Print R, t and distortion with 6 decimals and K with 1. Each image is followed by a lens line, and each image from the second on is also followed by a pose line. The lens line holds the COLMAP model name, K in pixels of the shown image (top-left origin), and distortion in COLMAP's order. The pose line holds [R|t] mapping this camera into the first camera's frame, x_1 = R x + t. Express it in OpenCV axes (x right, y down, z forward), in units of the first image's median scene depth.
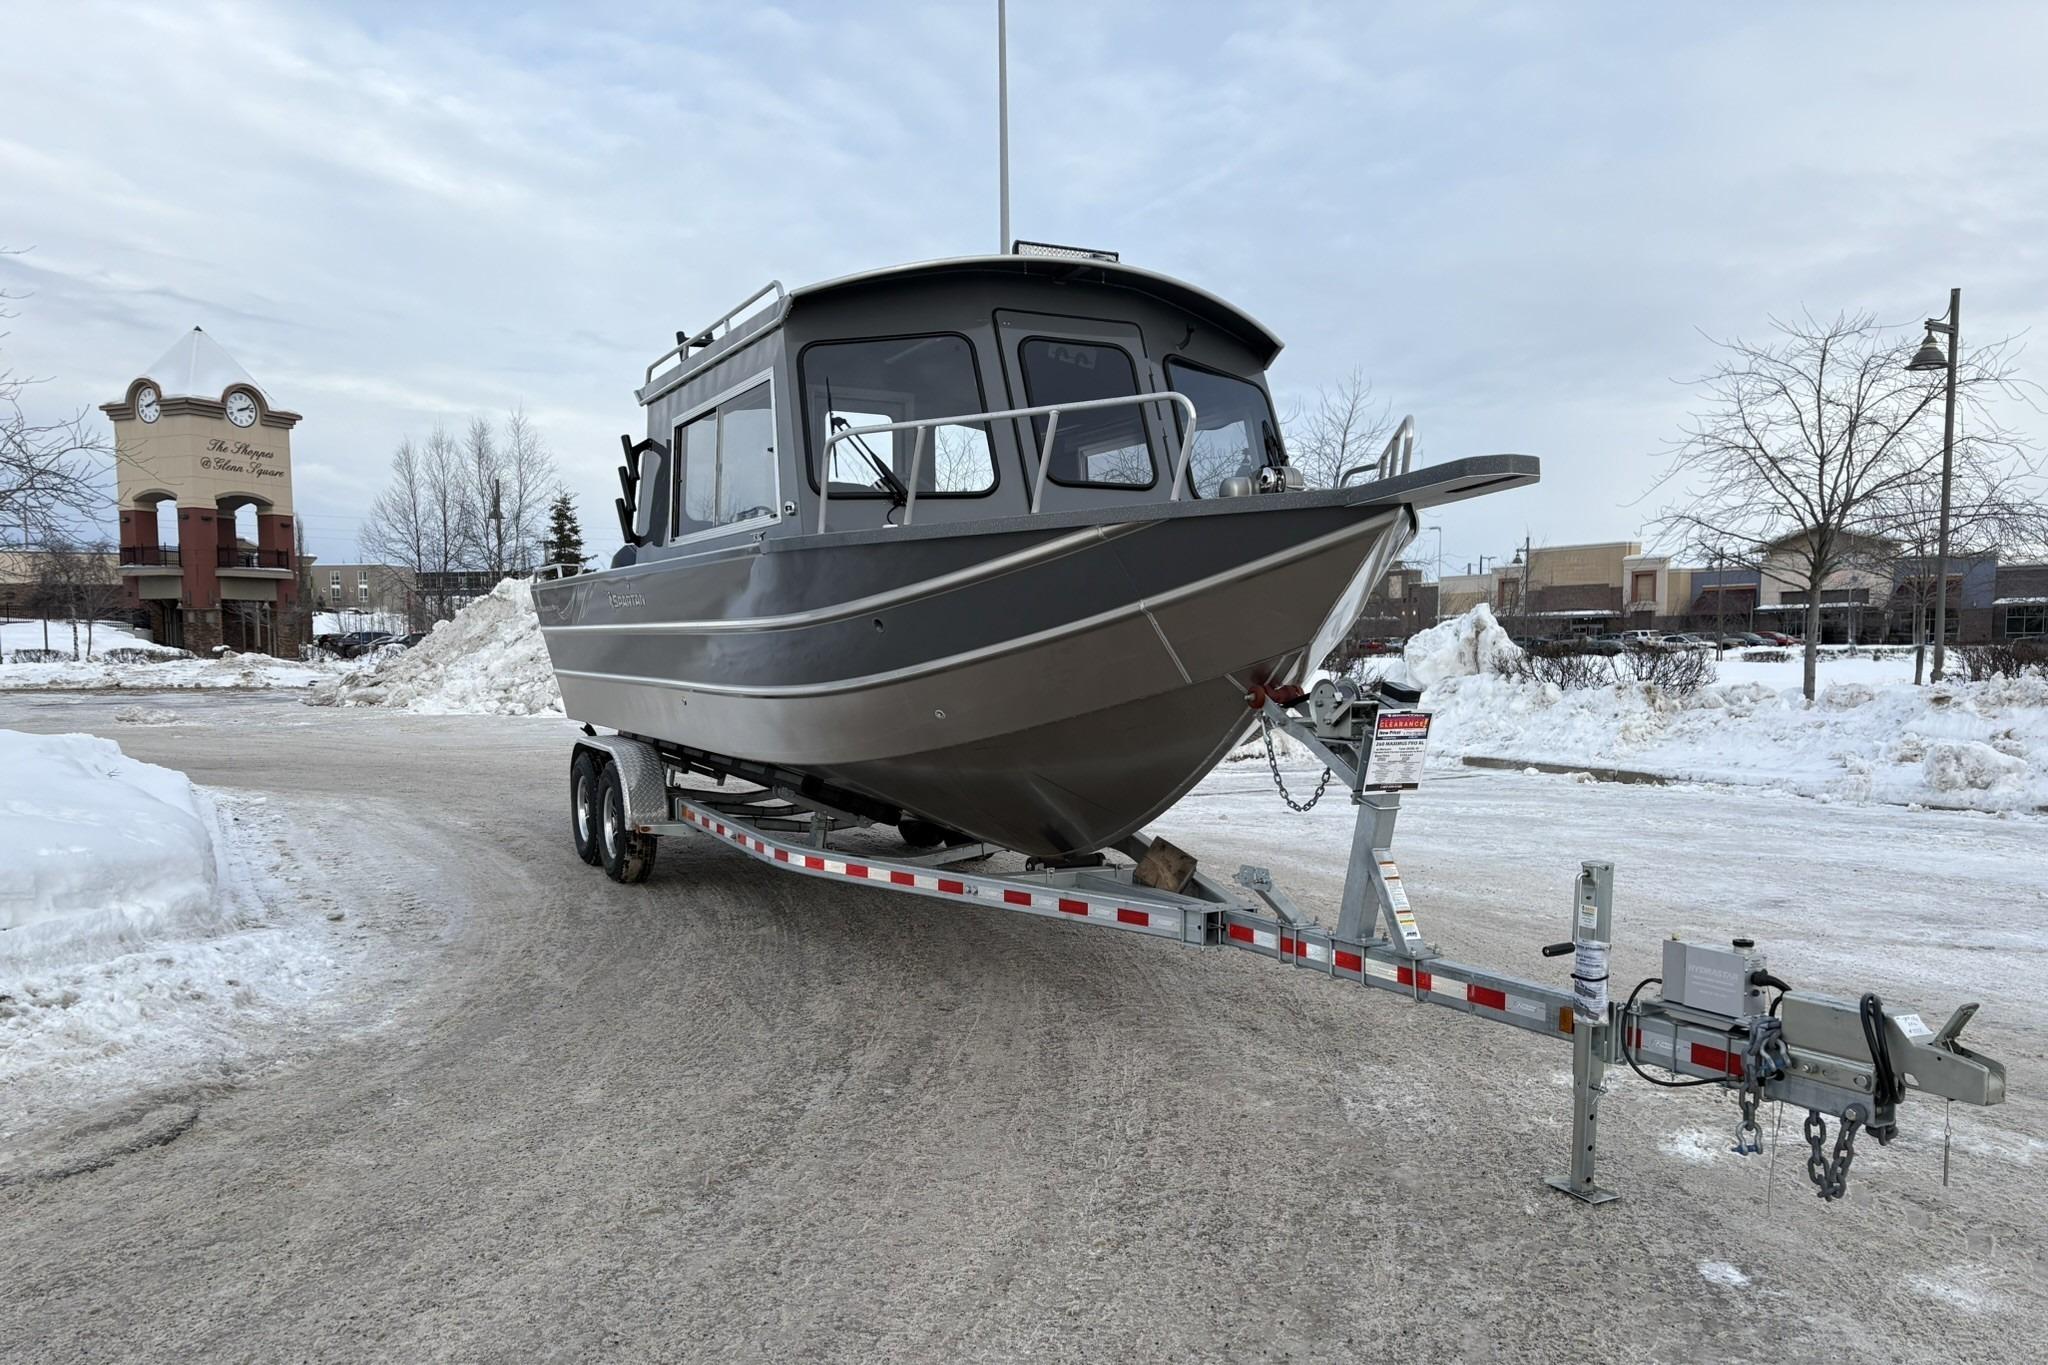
lens RADIAL K [[1574.1, 0, 1066.6], [0, 1574.1, 858.8], [0, 0, 1]] dist [0.061199, -0.073860]
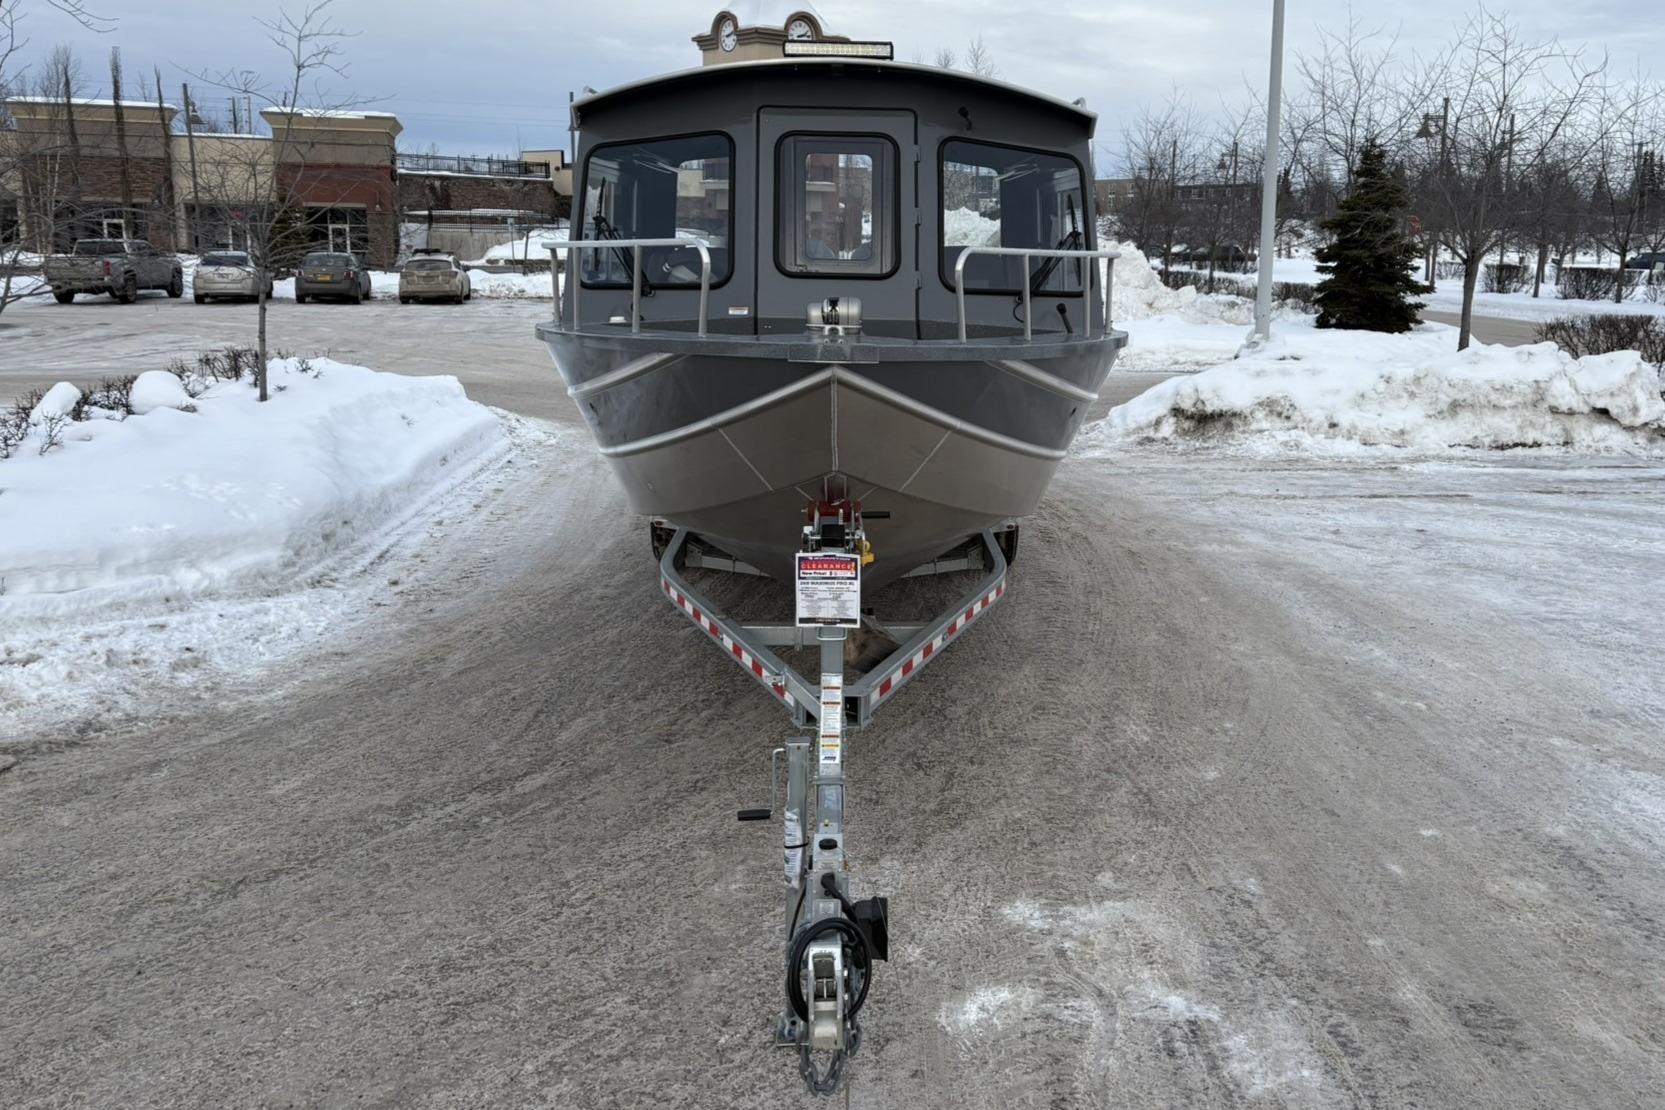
lens RADIAL K [[1589.6, 0, 958.9], [0, 1589.6, 596.0], [0, 0, 1]] dist [0.048228, -0.009585]
pose [[0.912127, 0.104560, -0.396348, 0.398742], [-0.069897, 0.992433, 0.100956, -0.099259], [0.403905, -0.064381, 0.912533, 0.028305]]
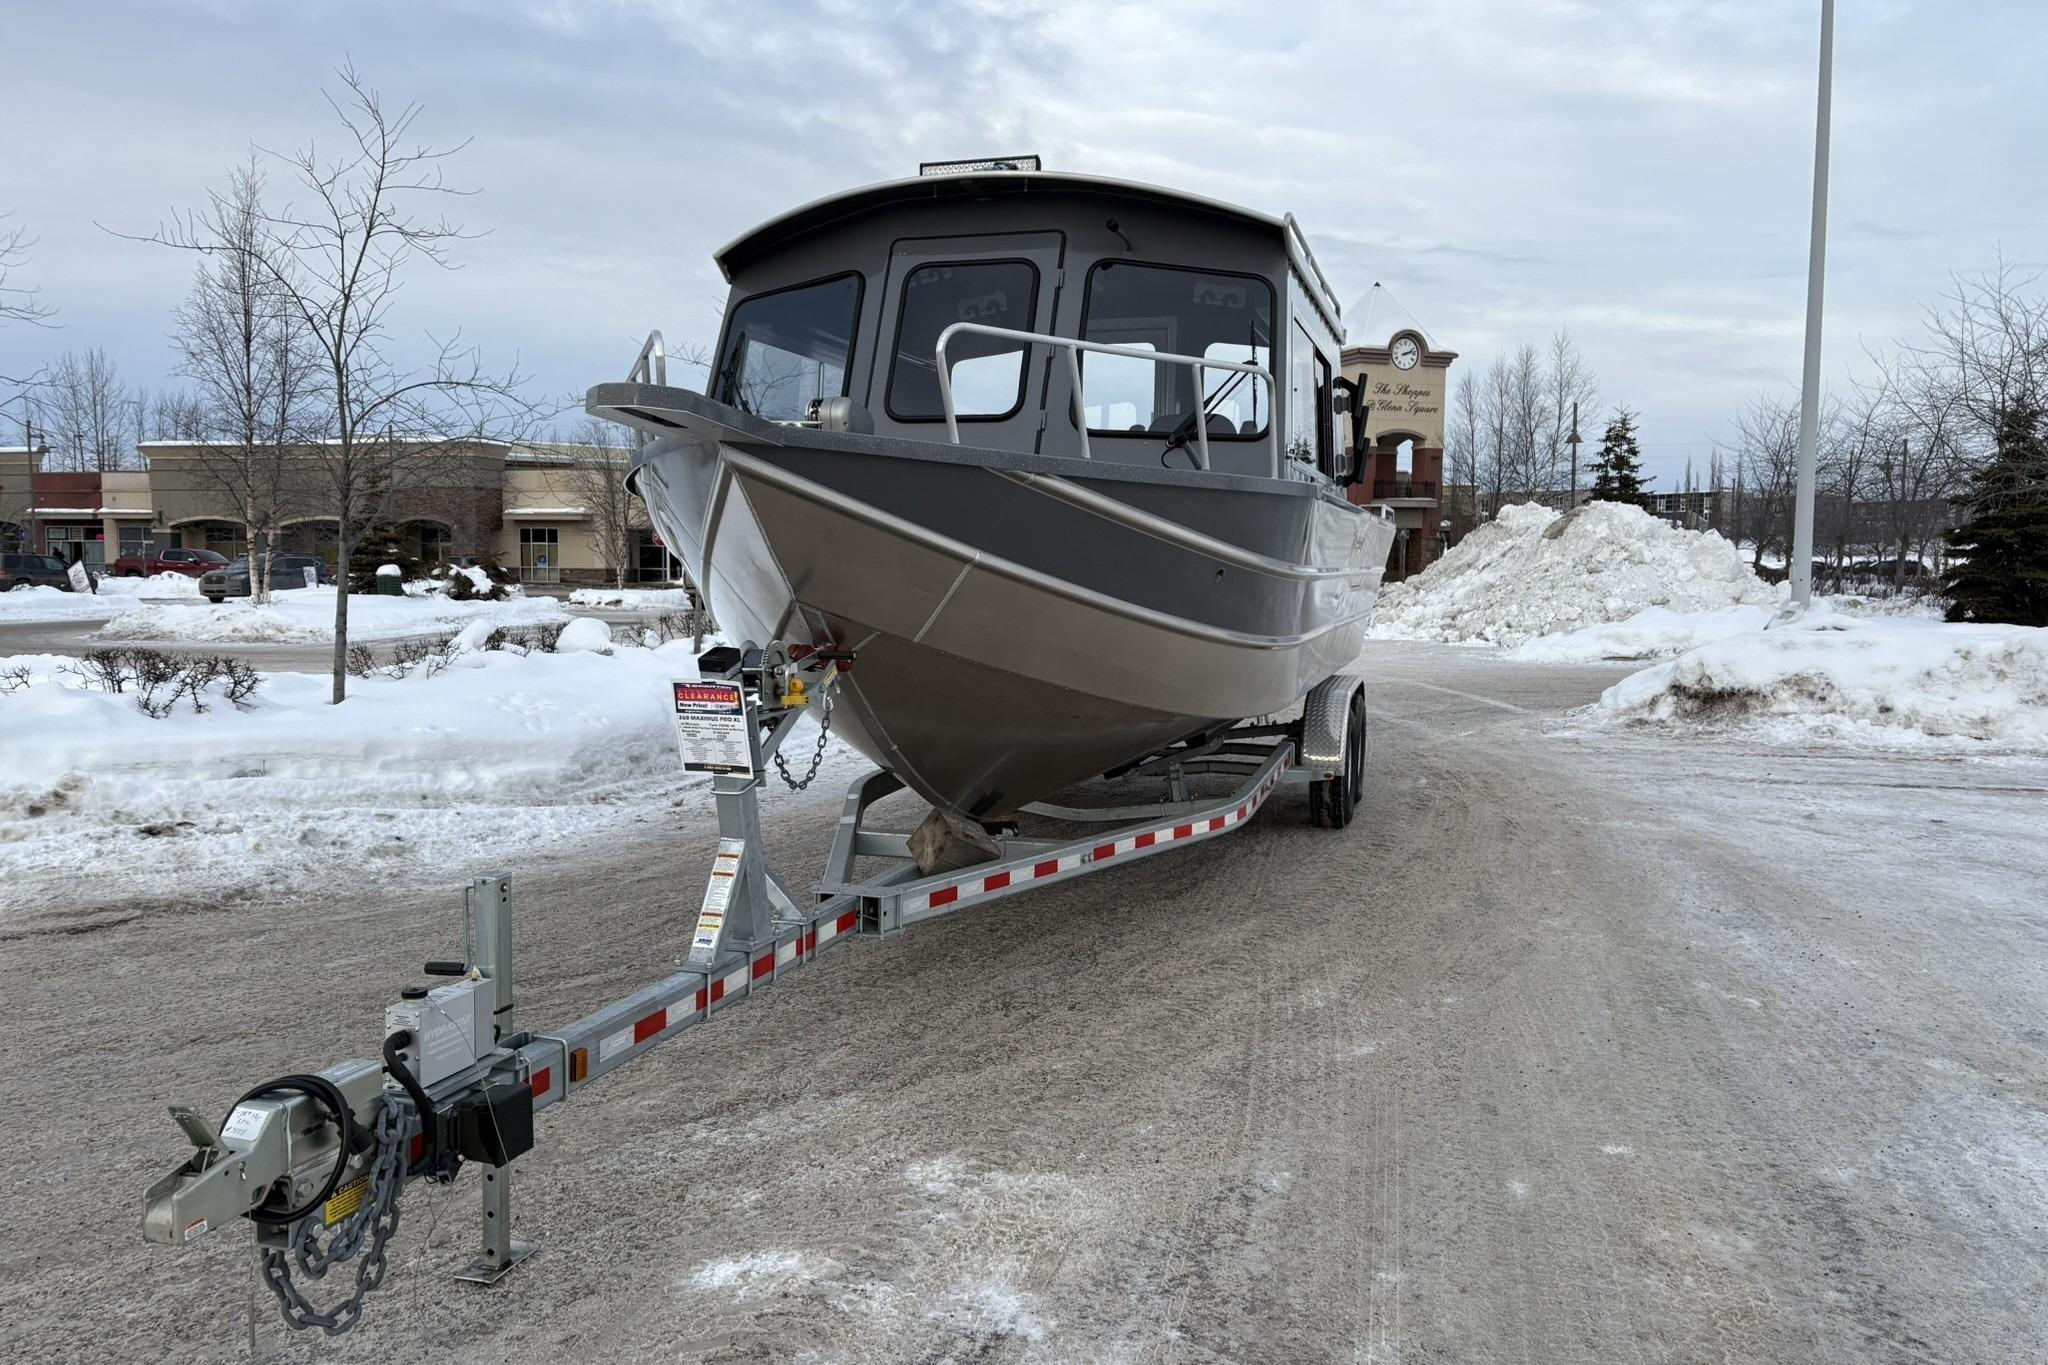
lens RADIAL K [[1602.9, 0, 1026.7], [0, 1602.9, 758.6], [0, 0, 1]] dist [0.023731, -0.002641]
pose [[0.713672, 0.090379, -0.694625, 0.521120], [-0.101149, 0.994545, 0.025480, -0.050344], [0.693138, 0.052076, 0.718921, 0.272852]]
